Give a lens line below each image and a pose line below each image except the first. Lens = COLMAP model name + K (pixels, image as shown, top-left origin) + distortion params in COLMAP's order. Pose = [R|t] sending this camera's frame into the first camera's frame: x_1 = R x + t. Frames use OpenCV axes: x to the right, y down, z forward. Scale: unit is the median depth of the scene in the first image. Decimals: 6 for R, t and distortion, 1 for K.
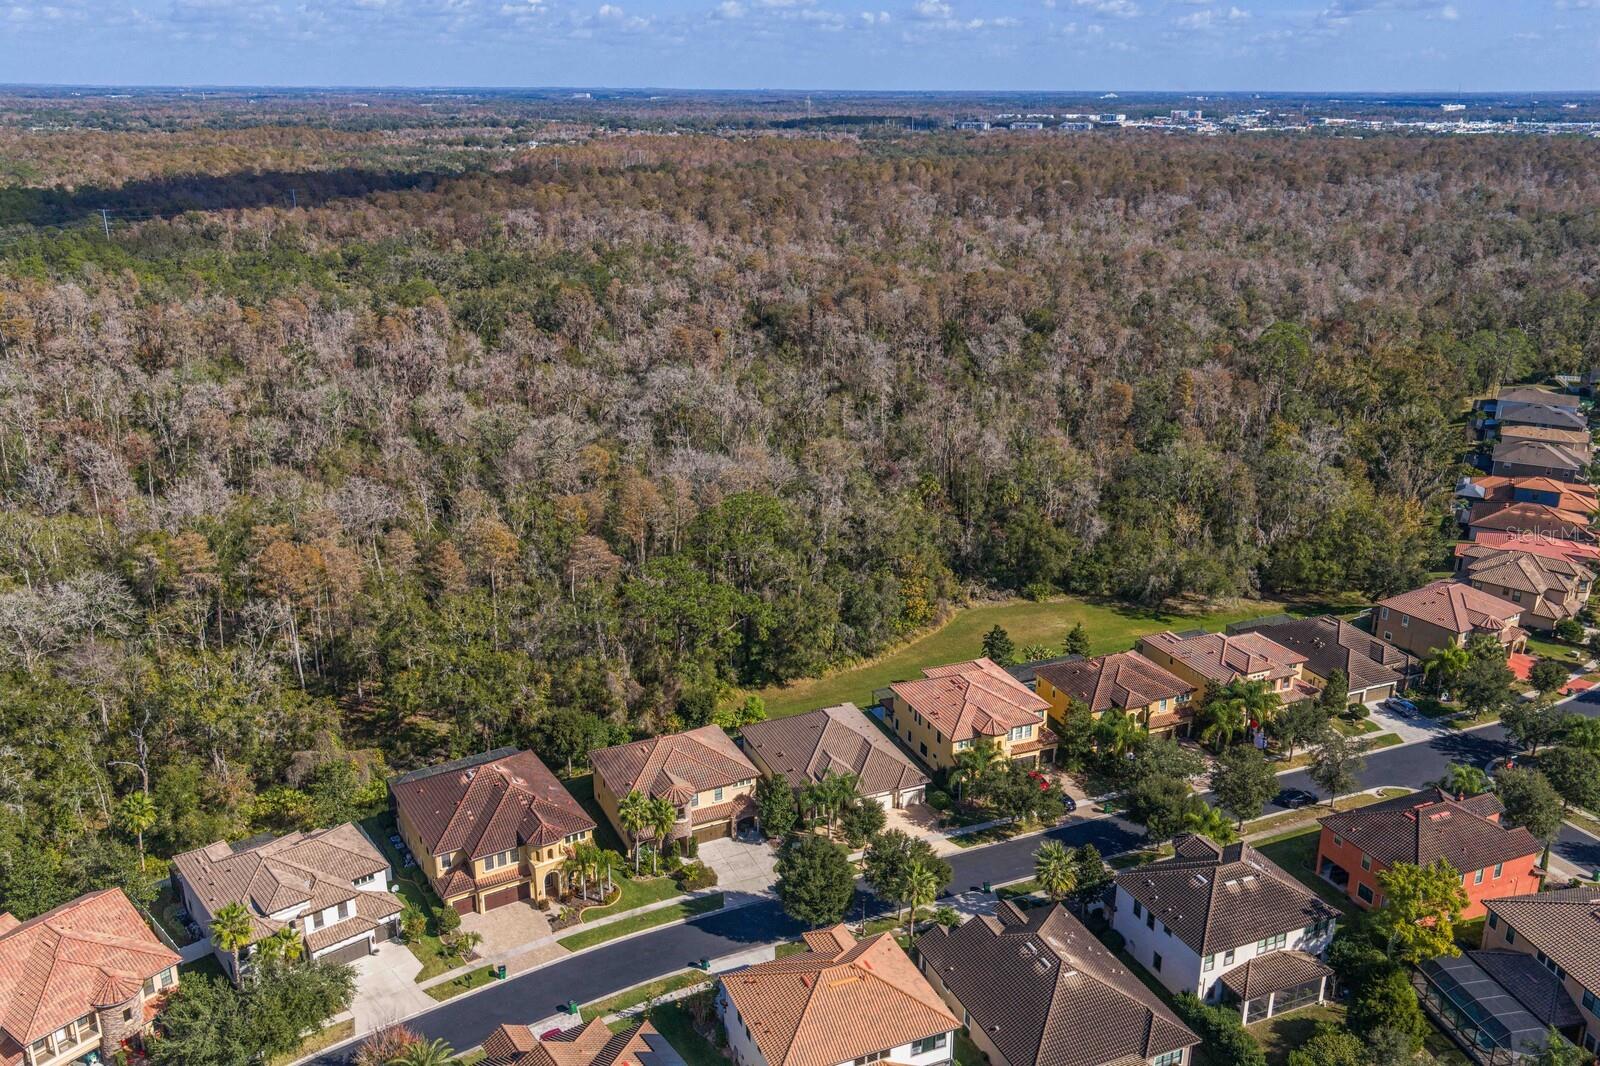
lens RADIAL K [[1300.6, 0, 798.4], [0, 1300.6, 532.8], [0, 0, 1]] dist [0.044868, -0.077752]
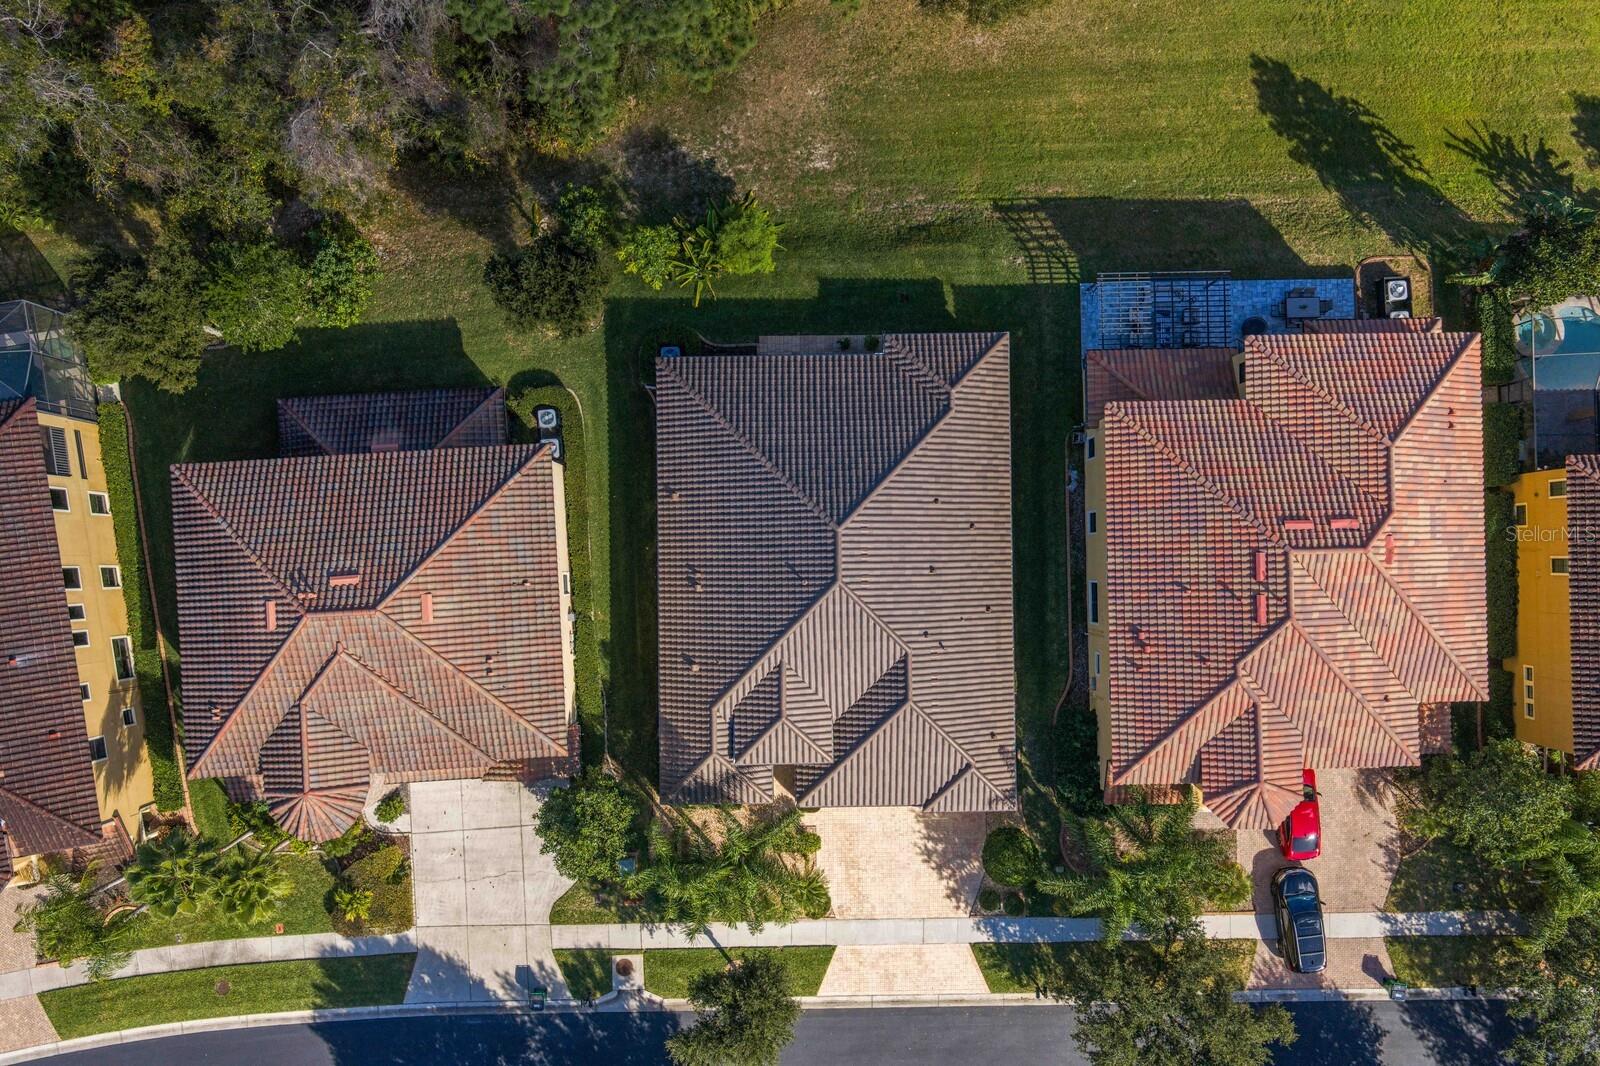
lens RADIAL K [[1300.6, 0, 809.9], [0, 1300.6, 529.0], [0, 0, 1]] dist [0.044868, -0.077752]
pose [[0.926931, 0.375224, -0.002590, 0.013860], [-0.123287, 0.311066, 0.942358, -0.203399], [0.354401, -0.873181, 0.334597, 0.949675]]
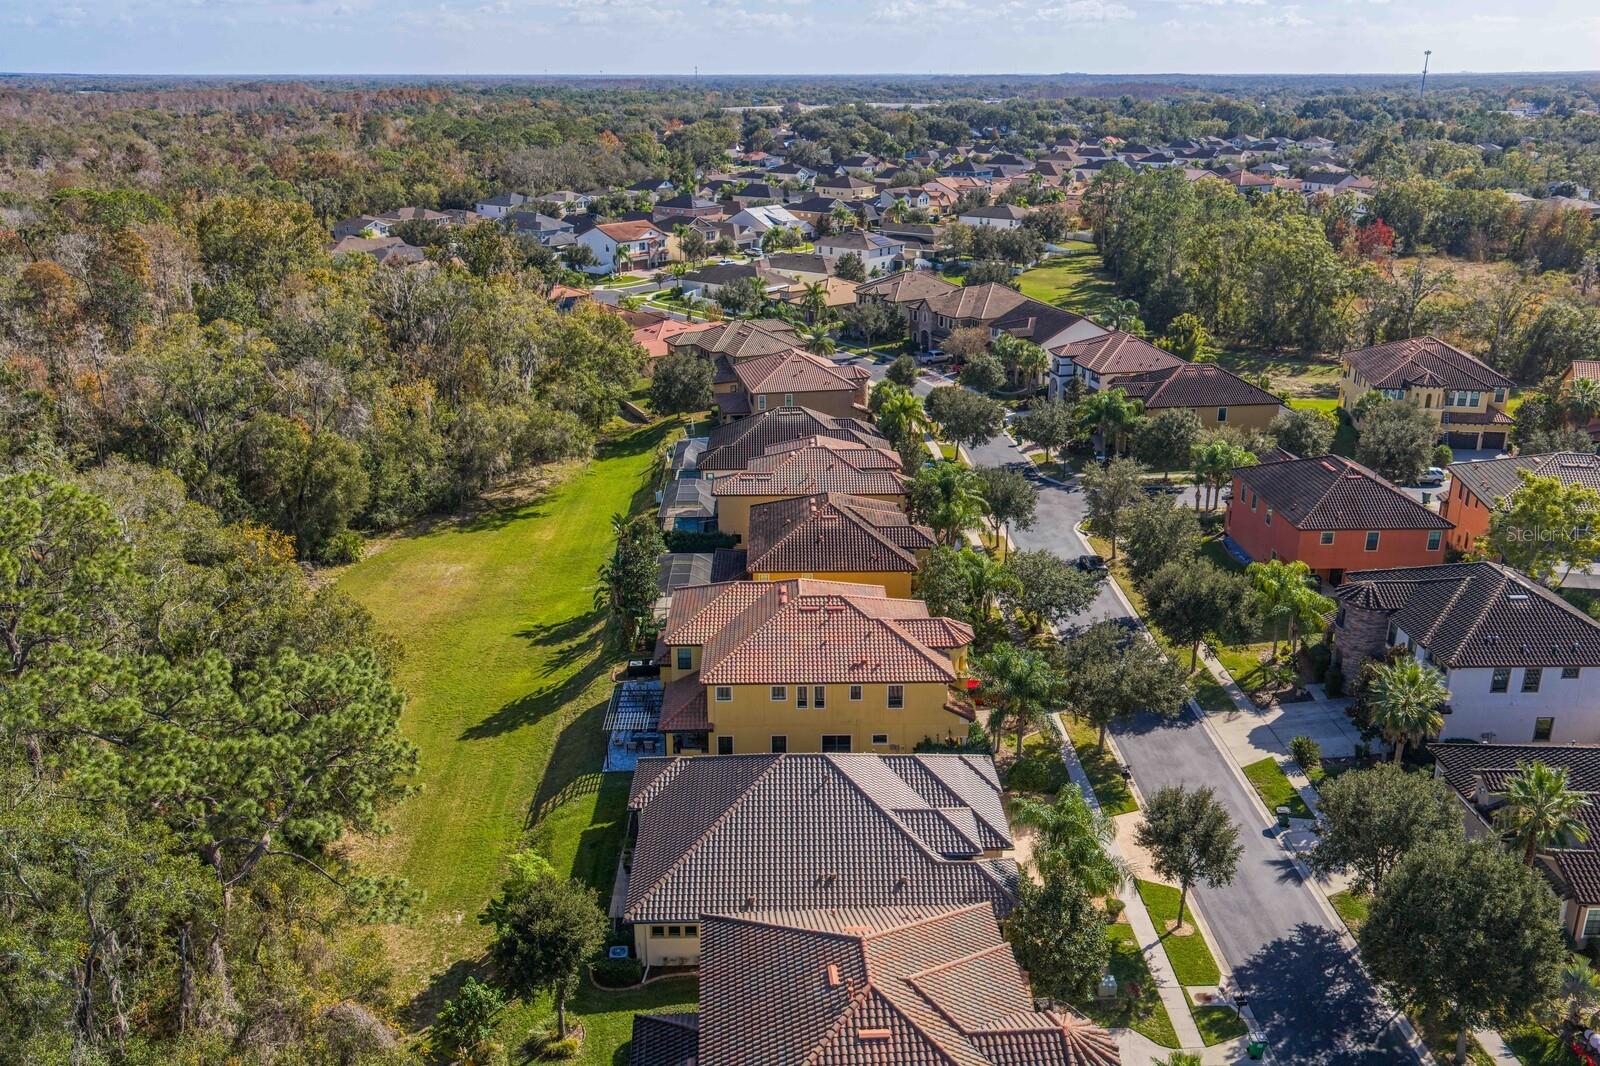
lens RADIAL K [[1300.6, 0, 803.5], [0, 1300.6, 543.8], [0, 0, 1]] dist [0.044868, -0.077752]
pose [[0.369501, -0.316491, 0.873672, -0.376561], [0.296239, 0.931273, 0.212069, -0.027225], [-0.880745, 0.180456, 0.437863, 0.844082]]
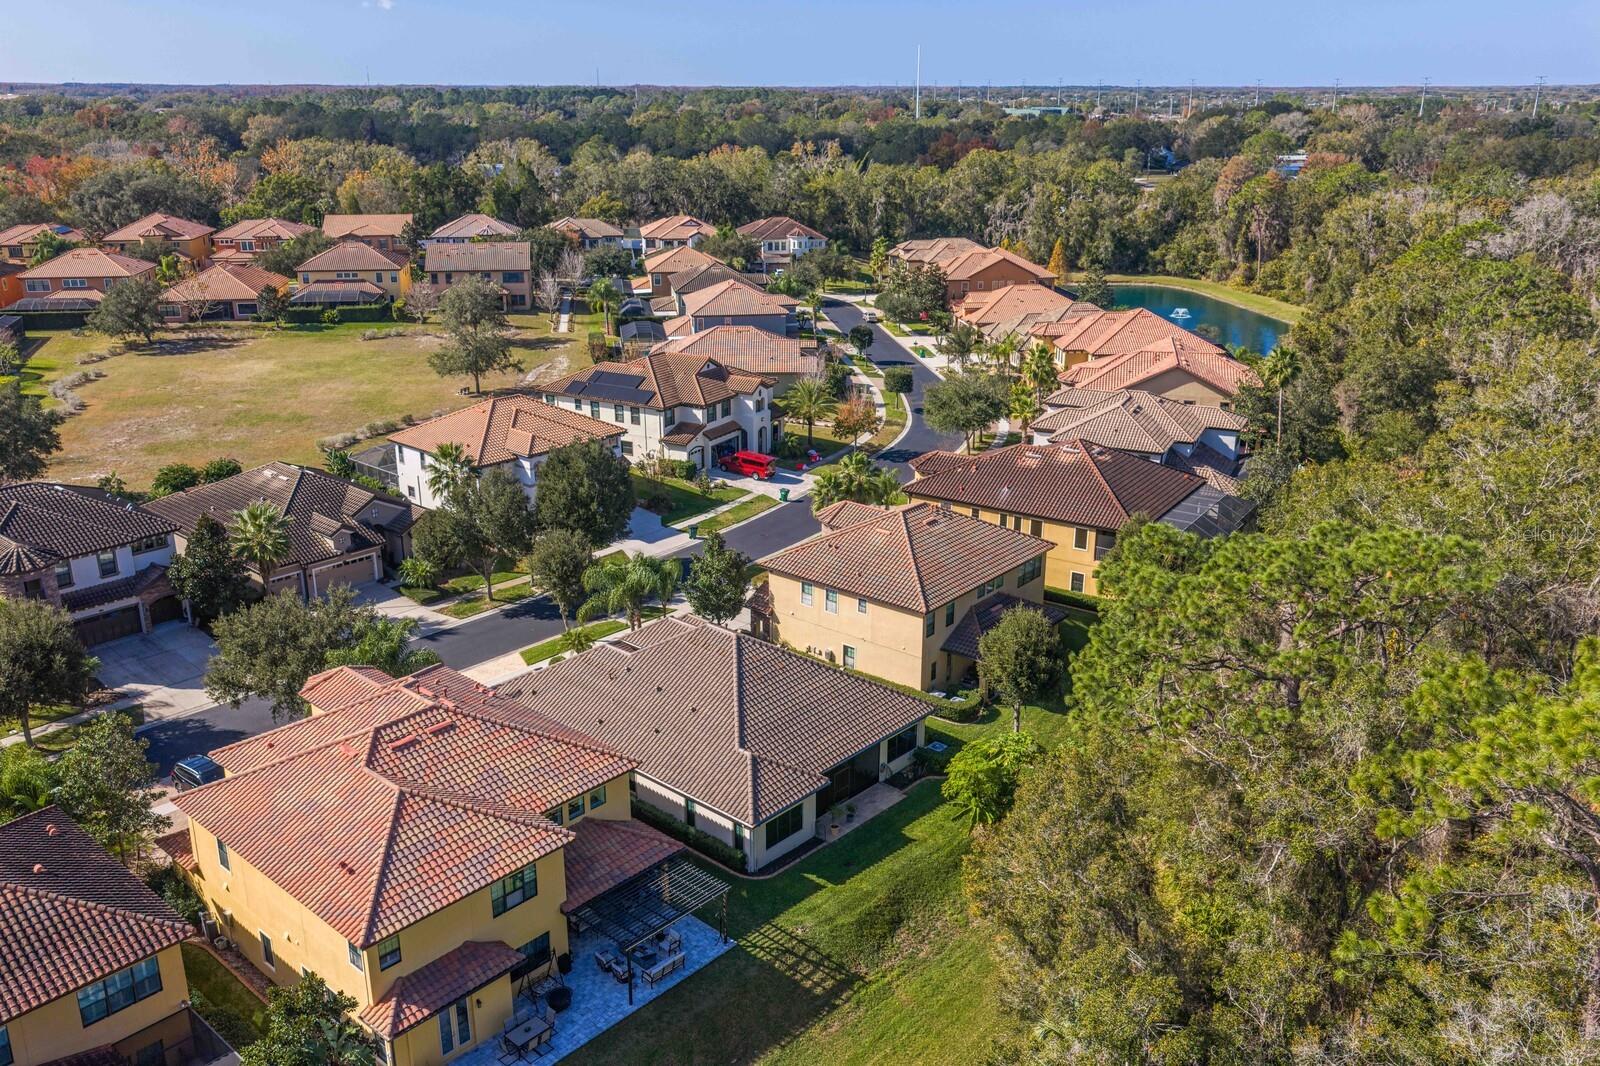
lens RADIAL K [[1300.6, 0, 800.7], [0, 1300.6, 510.4], [0, 0, 1]] dist [0.044868, -0.077752]
pose [[-0.904336, 0.128161, -0.407125, 0.192146], [-0.138608, 0.813974, 0.564123, -0.170982], [0.403687, 0.566588, -0.718342, 1.413149]]
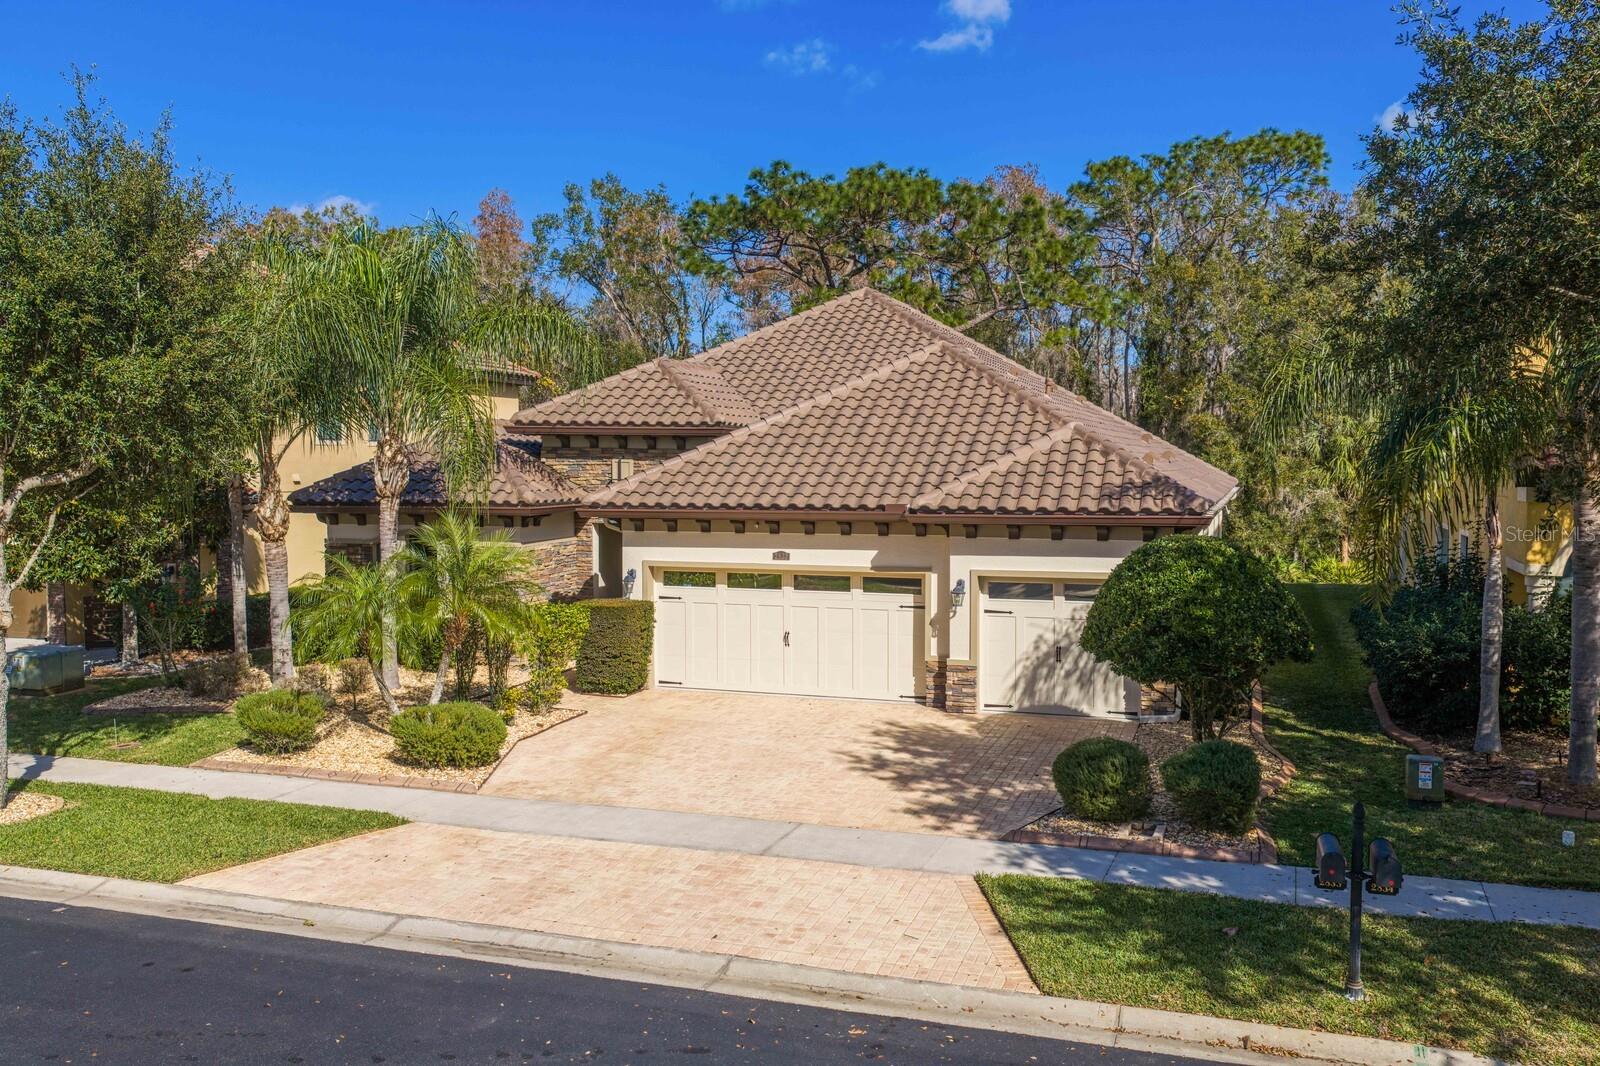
lens RADIAL K [[1300.6, 0, 809.9], [0, 1300.6, 534.0], [0, 0, 1]] dist [0.044868, -0.077752]
pose [[0.745976, 0.032398, -0.665184, 0.159929], [-0.214542, 0.957259, -0.193976, 0.230493], [0.630469, 0.287411, 0.721043, 0.918610]]
